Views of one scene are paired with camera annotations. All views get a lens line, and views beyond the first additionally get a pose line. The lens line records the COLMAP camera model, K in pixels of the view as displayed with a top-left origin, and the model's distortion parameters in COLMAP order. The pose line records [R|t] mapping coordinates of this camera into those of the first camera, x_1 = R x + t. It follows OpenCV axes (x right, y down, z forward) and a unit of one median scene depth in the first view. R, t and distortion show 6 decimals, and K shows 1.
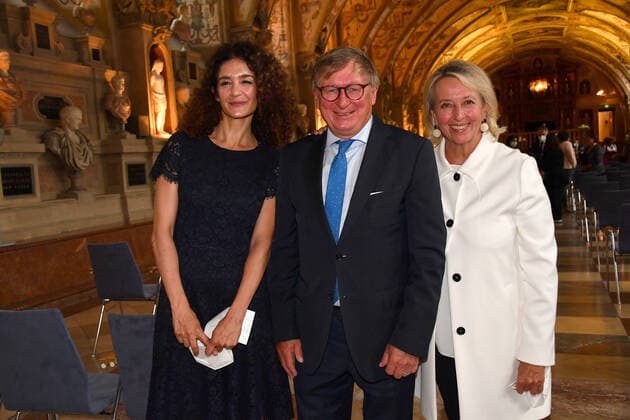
lens RADIAL K [[703.3, 0, 315.0], [0, 703.3, 210.0], [0, 0, 1]] dist [0.124637, -0.007580]
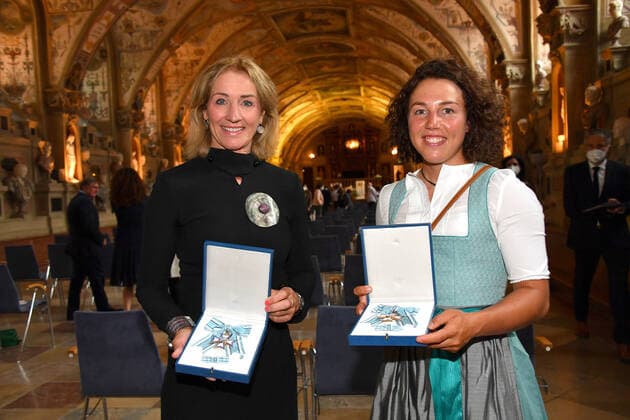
lens RADIAL K [[612.6, 0, 326.7], [0, 612.6, 210.9], [0, 0, 1]] dist [-0.083954, 0.181295]
pose [[0.973294, 0.012909, 0.229201, 0.013401], [-0.001874, 0.998831, -0.048299, 0.012242], [-0.229557, 0.046580, 0.972180, -0.199528]]
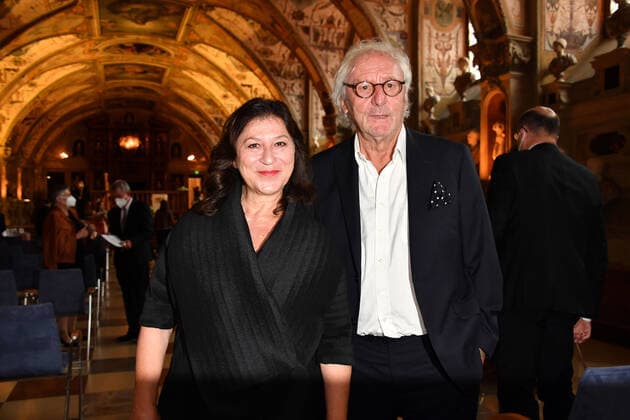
lens RADIAL K [[612.6, 0, 326.7], [0, 612.6, 210.9], [0, 0, 1]] dist [-0.083954, 0.181295]
pose [[0.802721, 0.056711, 0.593653, 0.134664], [-0.003570, 0.995907, -0.090310, -0.042553], [-0.596345, 0.070374, 0.799638, 0.525706]]
